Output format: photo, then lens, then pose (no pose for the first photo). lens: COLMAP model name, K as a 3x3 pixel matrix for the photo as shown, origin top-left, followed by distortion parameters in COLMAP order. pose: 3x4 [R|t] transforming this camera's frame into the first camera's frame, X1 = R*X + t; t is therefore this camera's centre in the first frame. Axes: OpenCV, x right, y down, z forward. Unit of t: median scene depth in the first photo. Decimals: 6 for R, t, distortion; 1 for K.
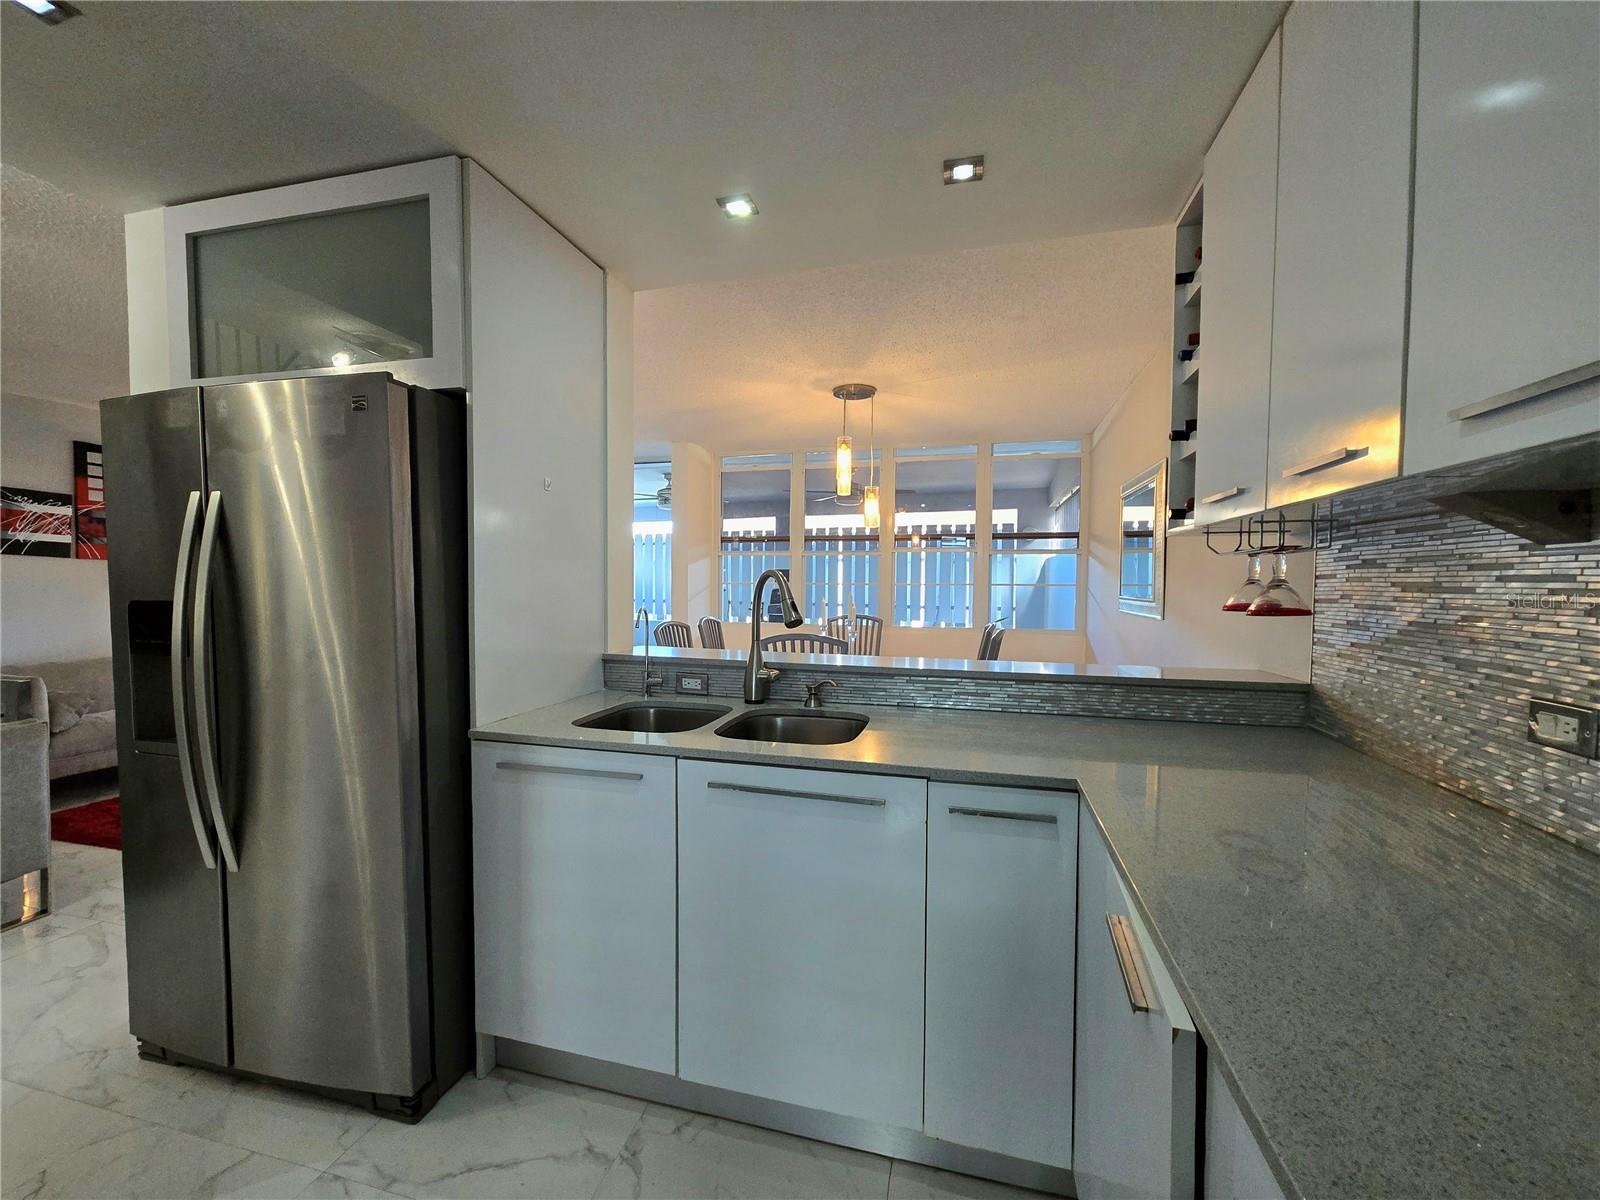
lens RADIAL K [[636.3, 0, 793.1], [0, 636.3, 605.7], [0, 0, 1]] dist [-0.002741, -0.000421]
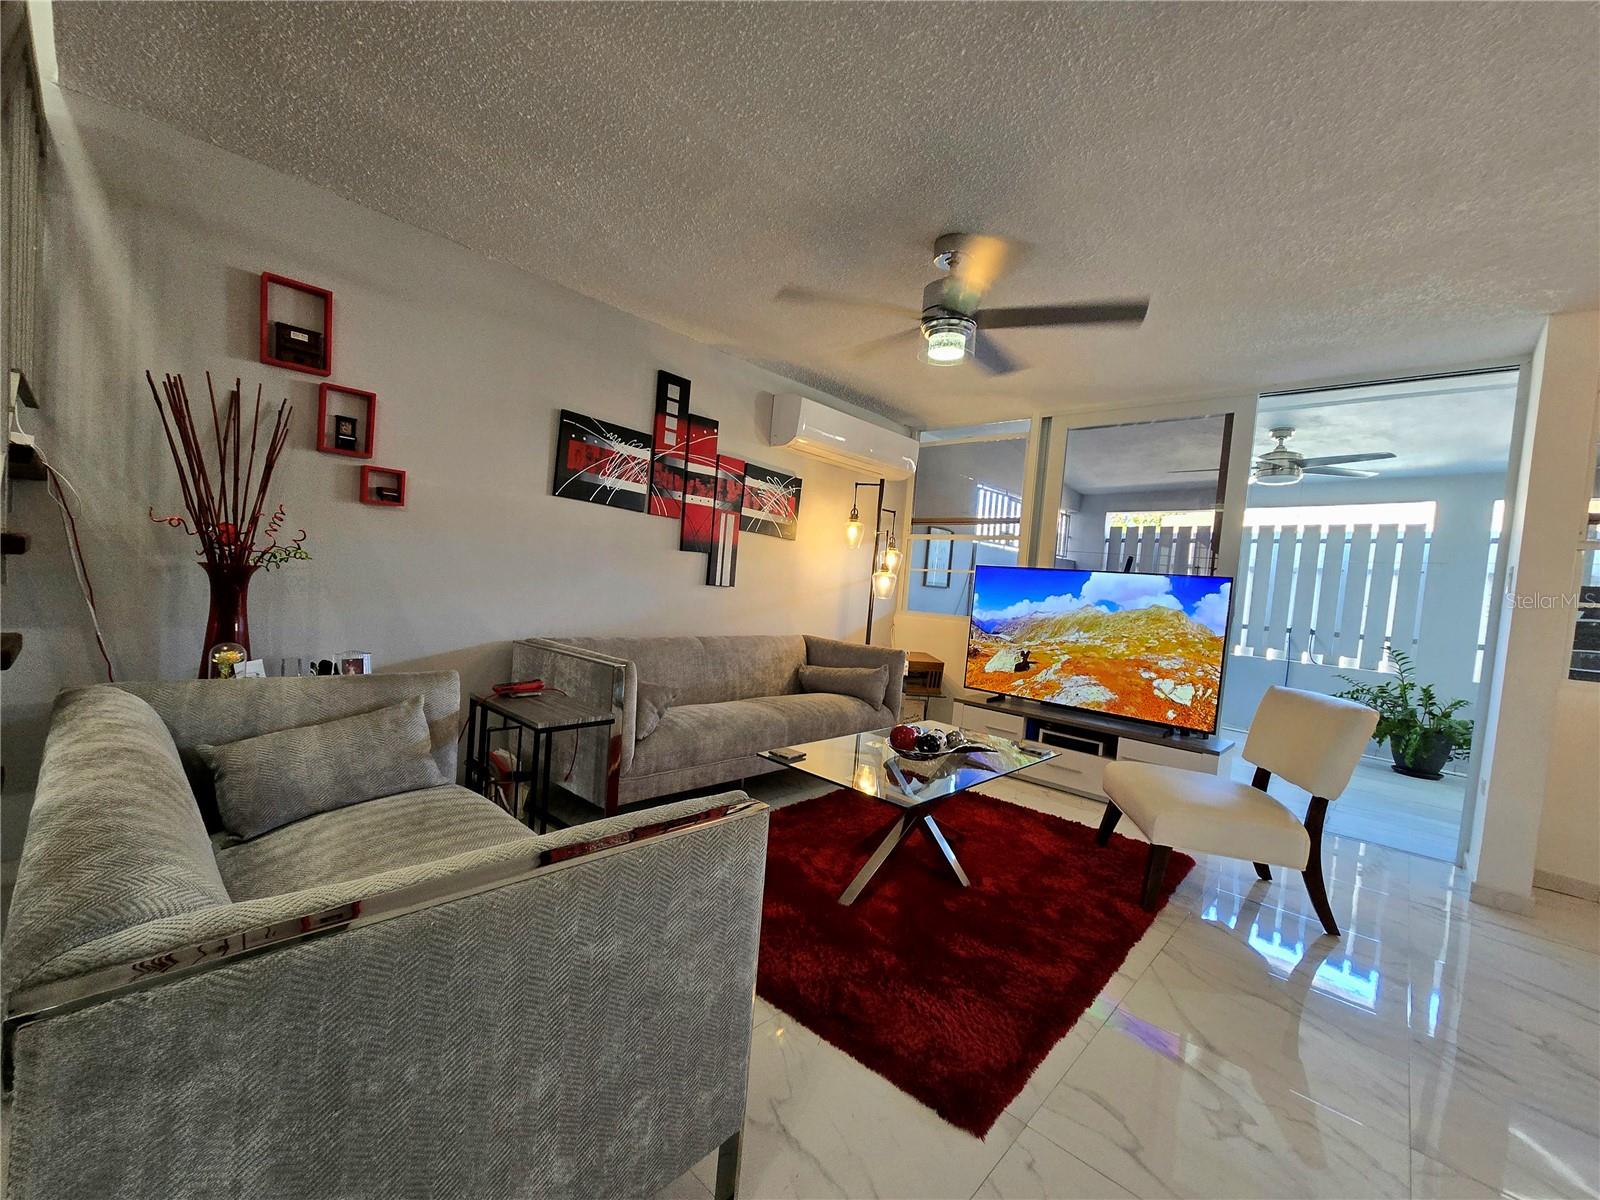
lens RADIAL K [[657.4, 0, 796.3], [0, 657.4, 607.6], [0, 0, 1]] dist [0.000152, -0.000306]
pose [[0.877824, 0.080882, -0.472106, -0.556956], [-0.087345, 0.996144, 0.008253, 0.023190], [0.470953, 0.033992, 0.881503, 0.347745]]
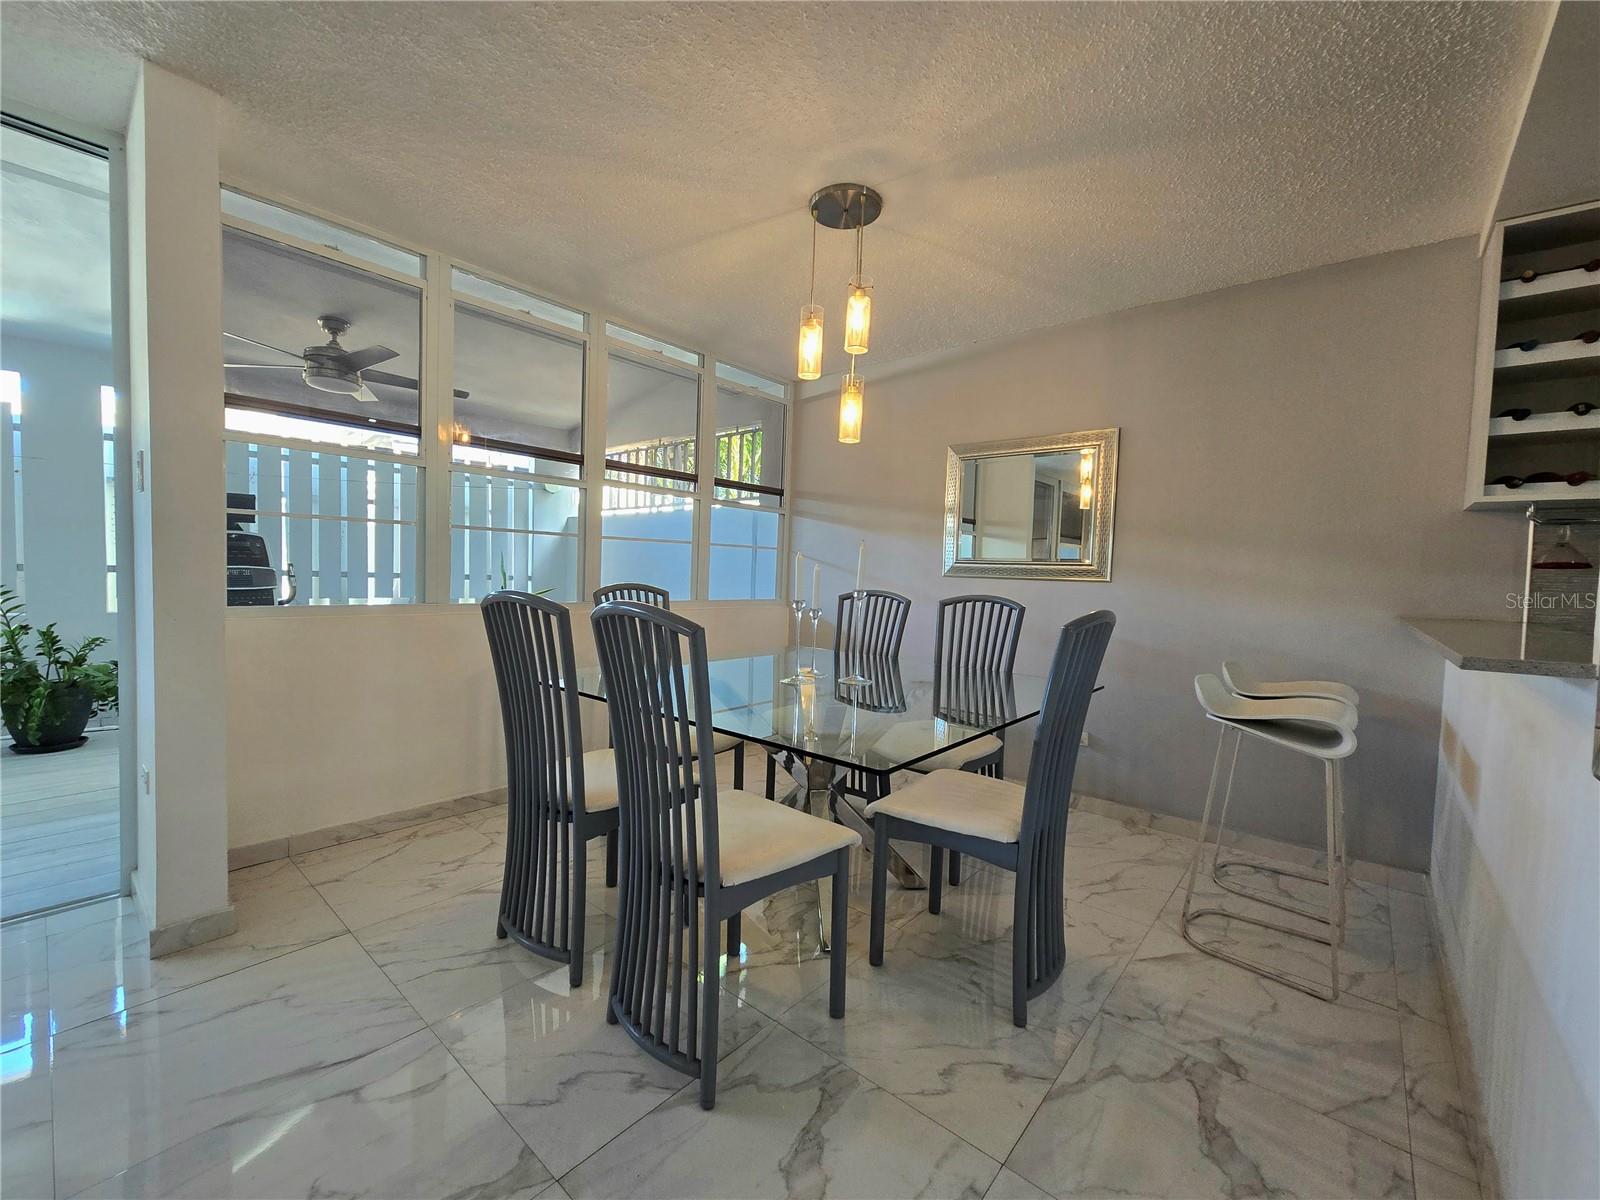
lens RADIAL K [[653.5, 0, 796.5], [0, 653.5, 607.6], [0, 0, 1]] dist [-0.000604, 0.000347]
pose [[0.433231, -0.041877, 0.900310, -0.444496], [0.003000, 0.998981, 0.045022, 0.011367], [-0.901278, -0.016804, 0.432915, 0.693420]]
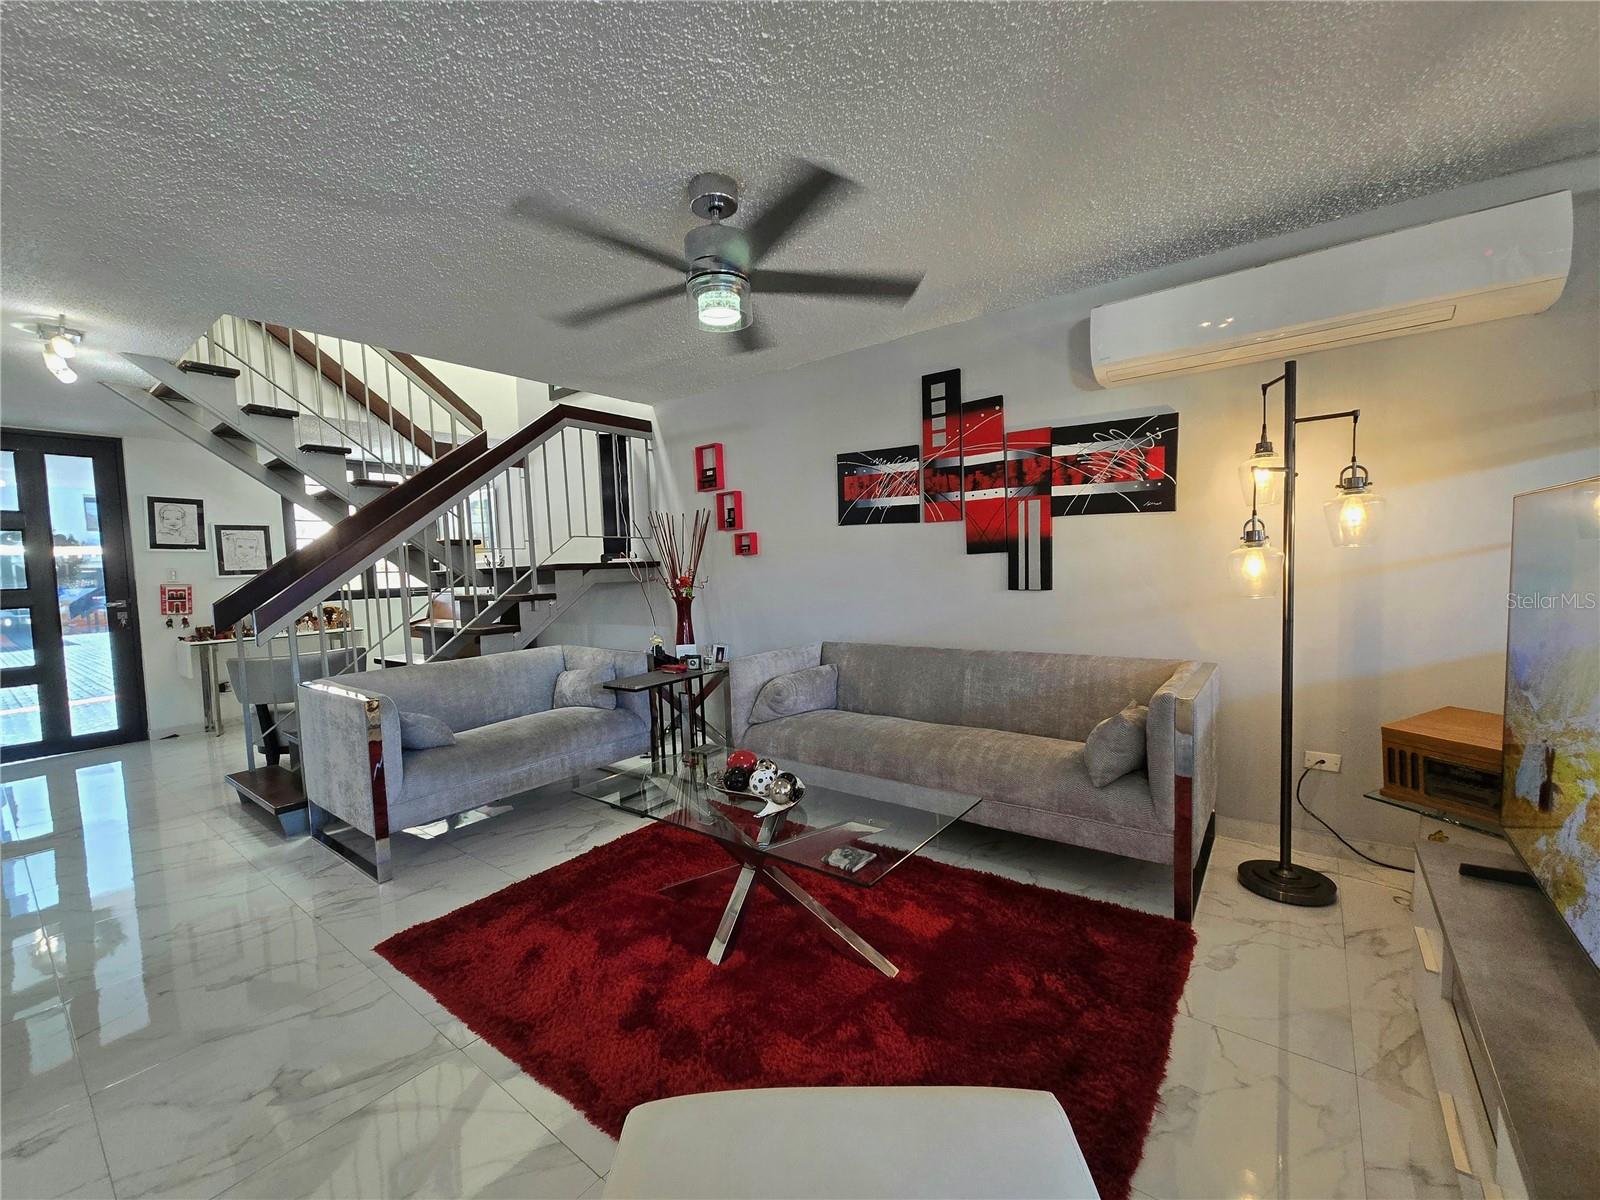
lens RADIAL K [[654.6, 0, 788.5], [0, 654.6, 609.9], [0, 0, 1]] dist [-0.002092, -0.000100]
pose [[-0.396055, 0.068083, -0.915699, -0.283050], [0.001097, 0.997282, 0.073674, -0.024744], [0.918226, 0.028175, -0.395054, 1.189285]]
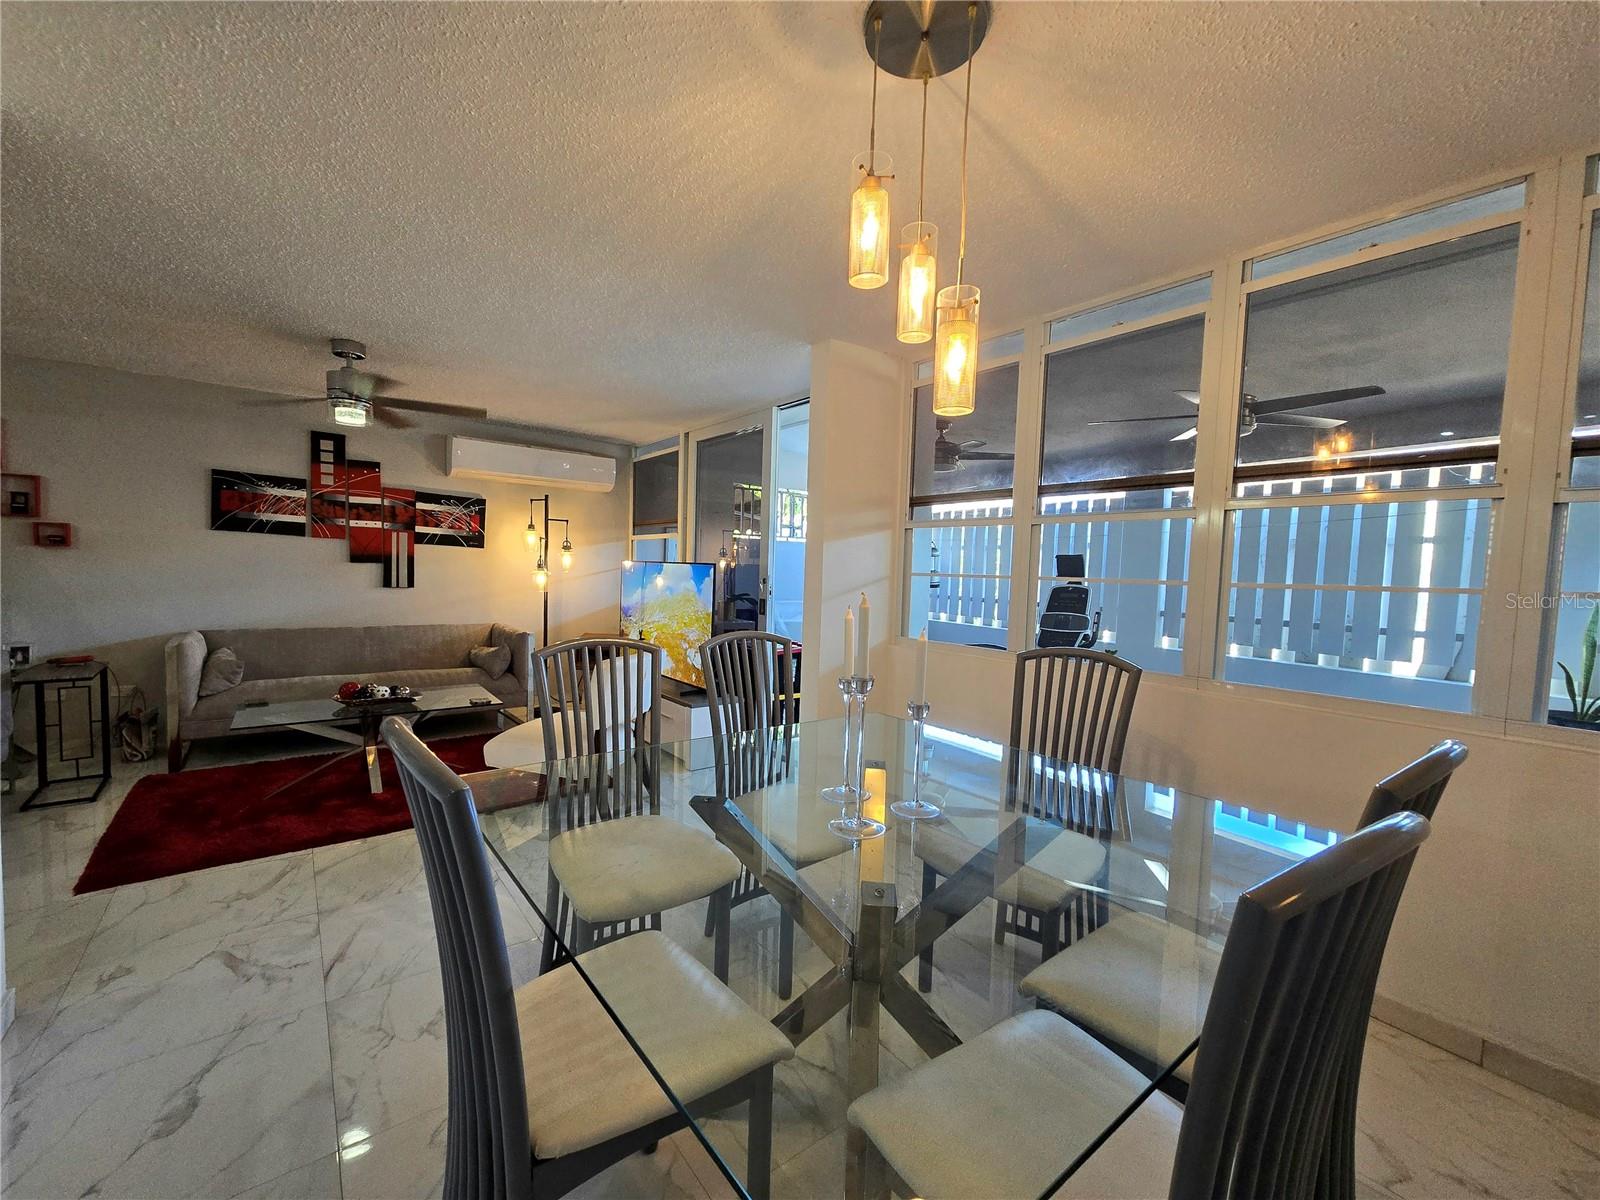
lens RADIAL K [[653.5, 0, 796.5], [0, 653.5, 607.6], [0, 0, 1]] dist [-0.000604, 0.000347]
pose [[0.795127, 0.053102, -0.604114, 0.248955], [-0.045727, 0.998573, 0.027591, -0.021626], [0.604717, 0.005686, 0.796420, 0.609720]]
